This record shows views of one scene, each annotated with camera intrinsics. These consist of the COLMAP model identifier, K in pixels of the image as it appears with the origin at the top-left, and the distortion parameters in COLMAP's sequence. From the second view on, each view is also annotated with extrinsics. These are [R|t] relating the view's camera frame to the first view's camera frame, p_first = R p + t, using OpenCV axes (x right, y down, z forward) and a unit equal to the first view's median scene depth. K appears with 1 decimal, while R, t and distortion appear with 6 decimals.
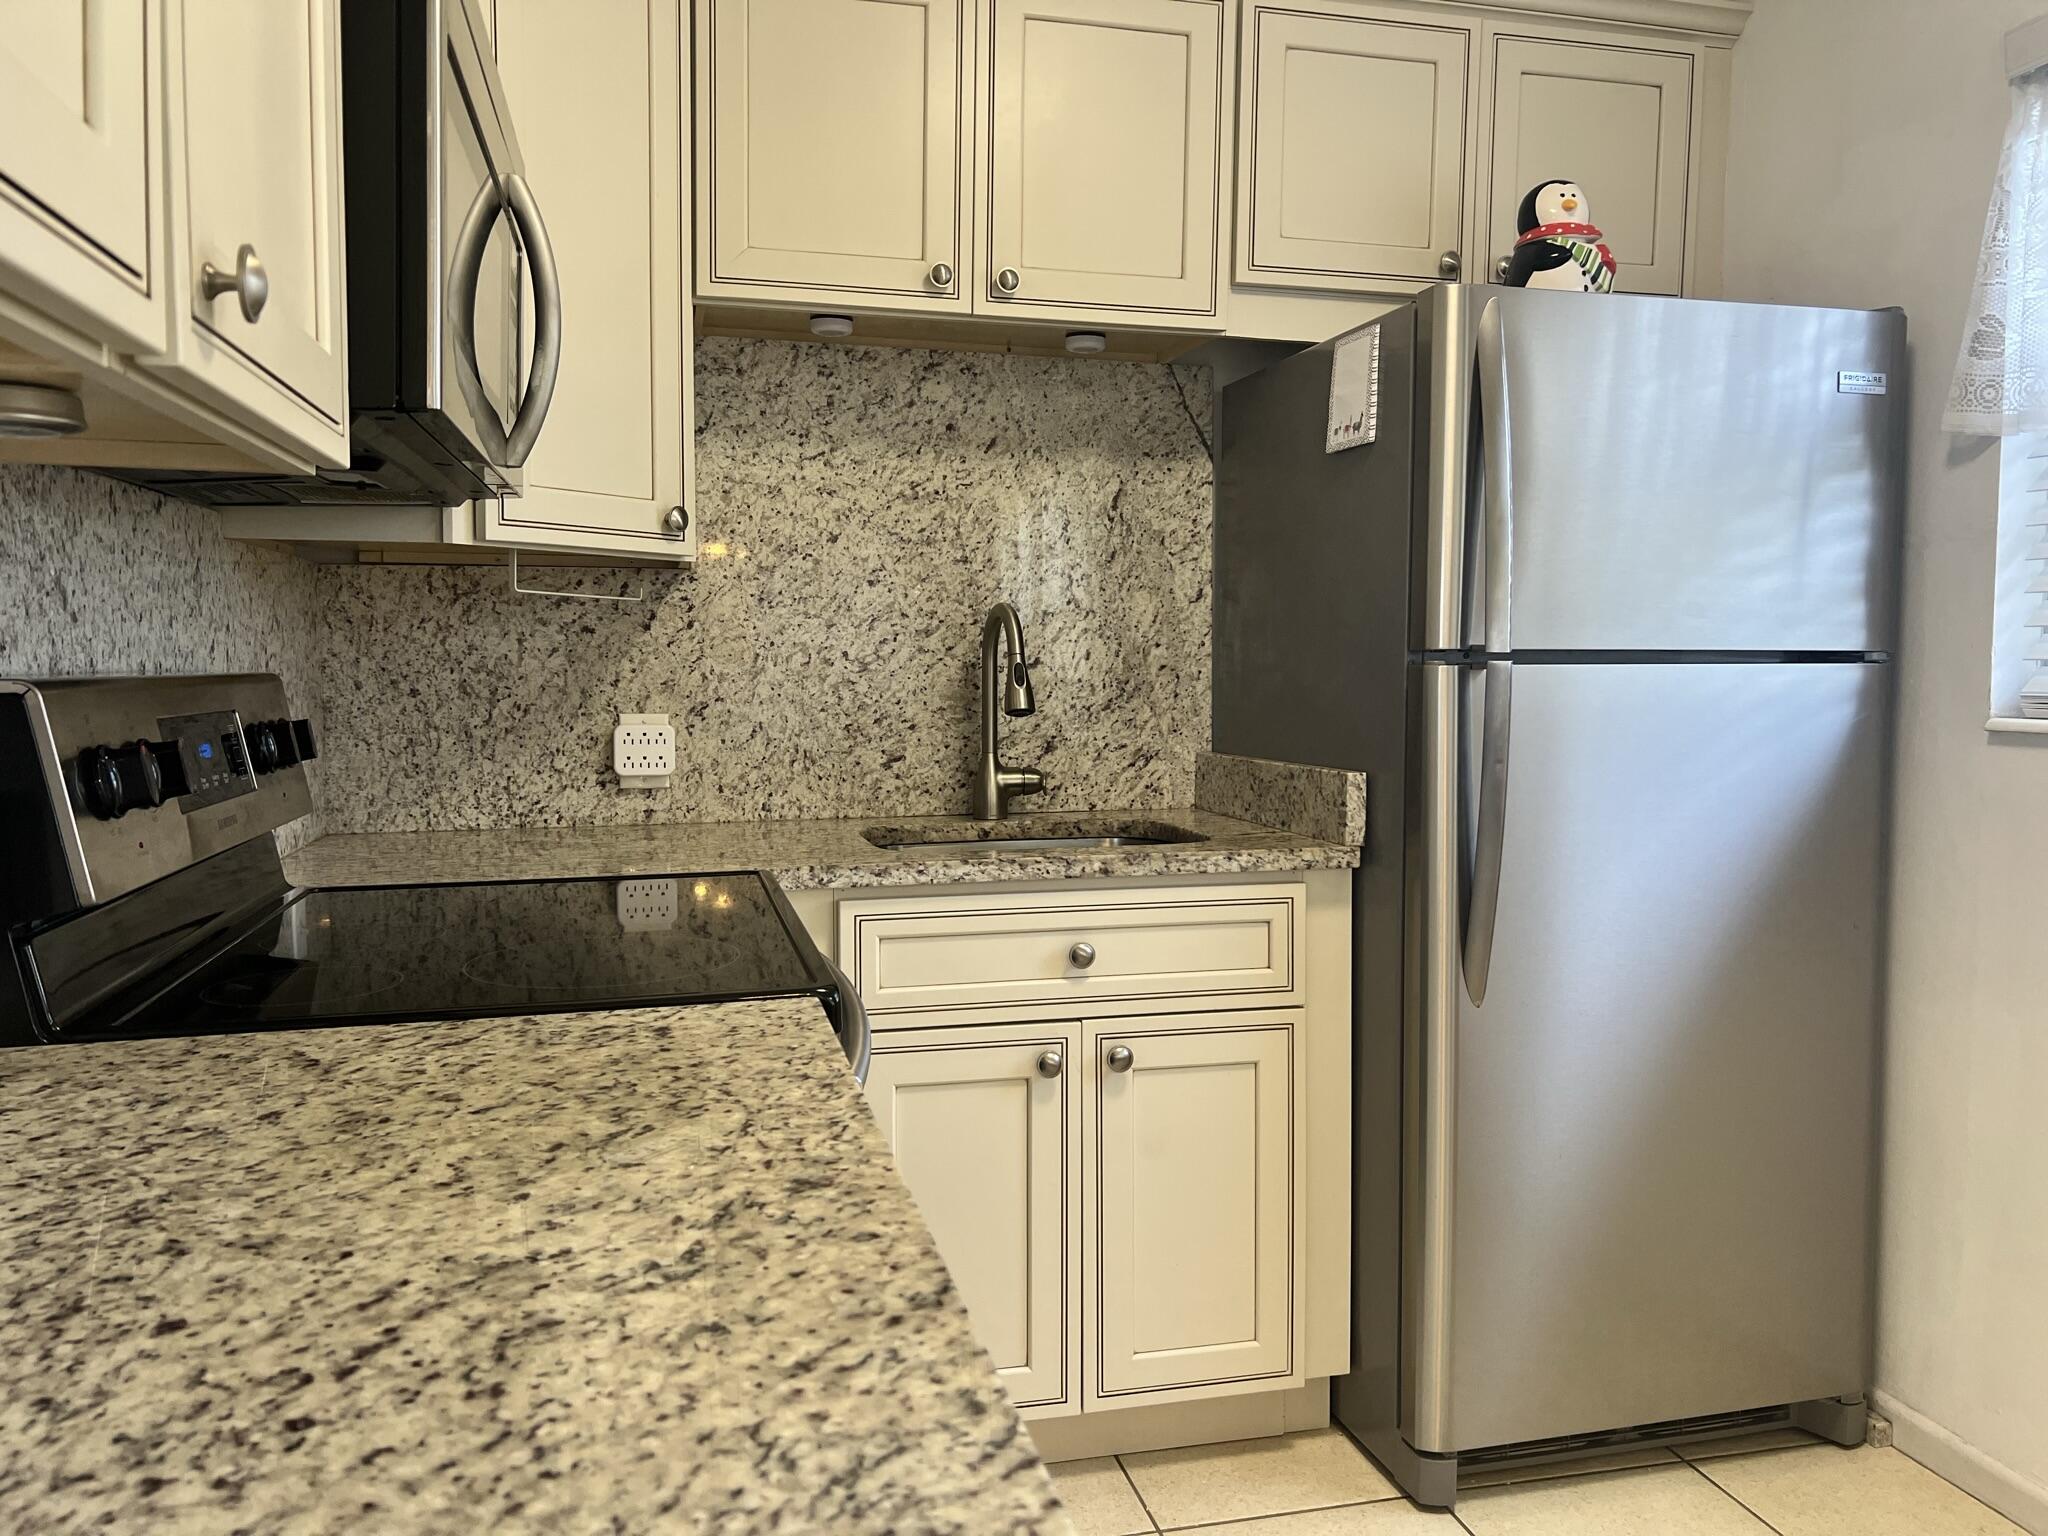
lens RADIAL K [[1550.4, 0, 1032.8], [0, 1550.4, 761.7], [0, 0, 1]] dist [0.010758, -0.000126]
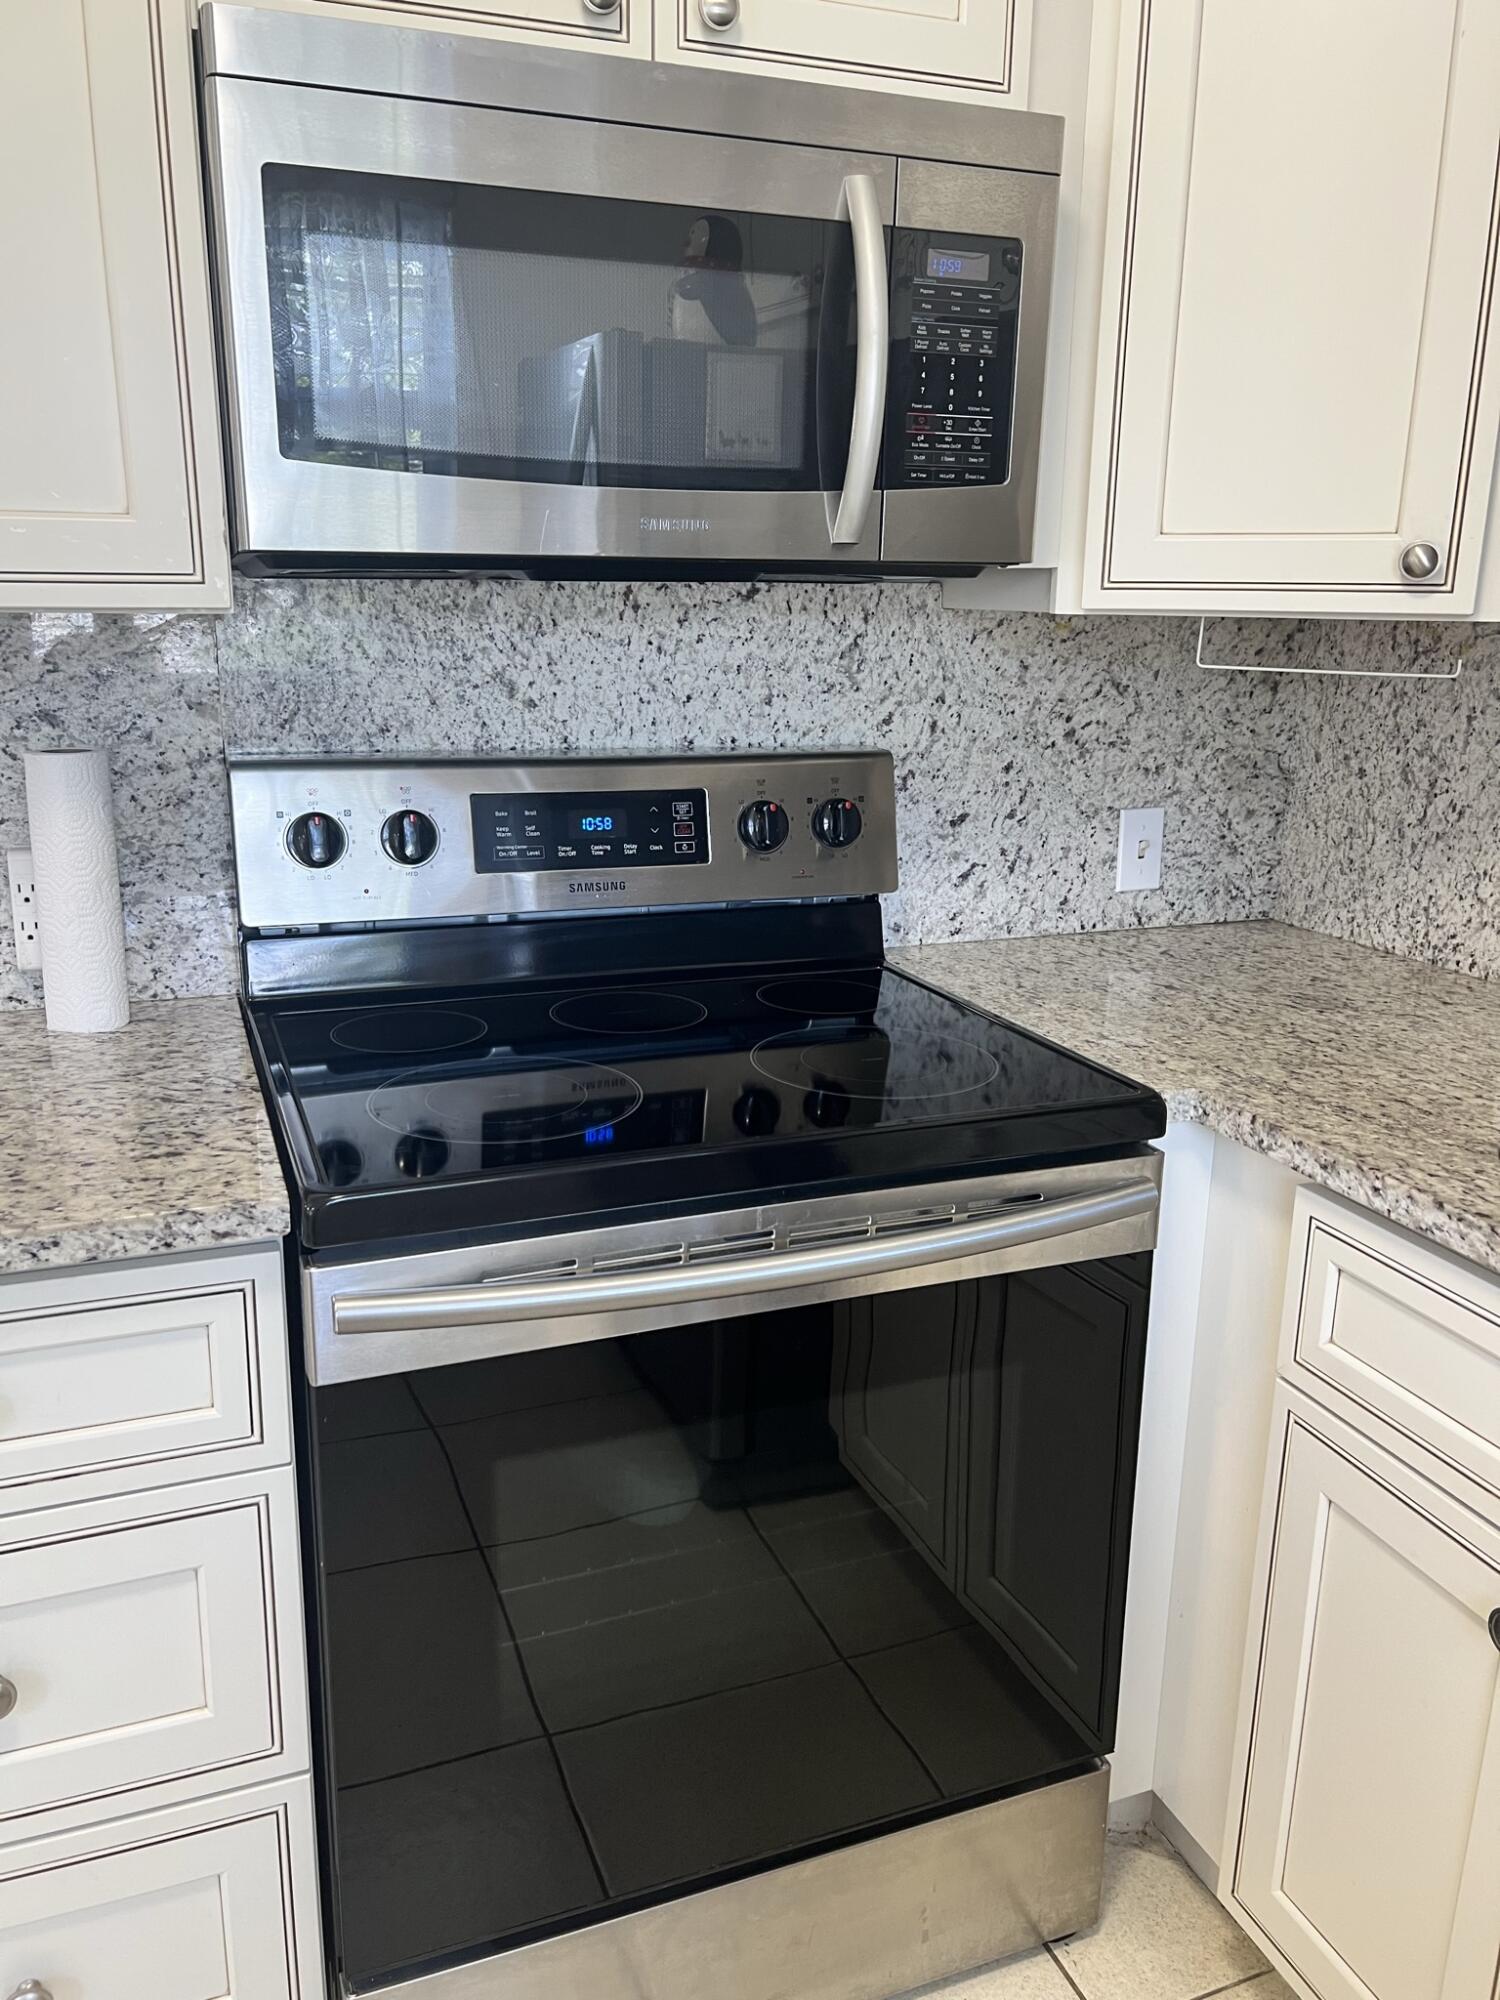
lens RADIAL K [[1514.1, 0, 750.8], [0, 1514.1, 995.3], [0, 0, 1]] dist [0.010758, -0.000126]
pose [[0.125785, 0.256172, -0.958412, 0.360269], [-0.082103, 0.965459, 0.247280, -0.102840], [0.988654, 0.047584, 0.142473, 0.571717]]
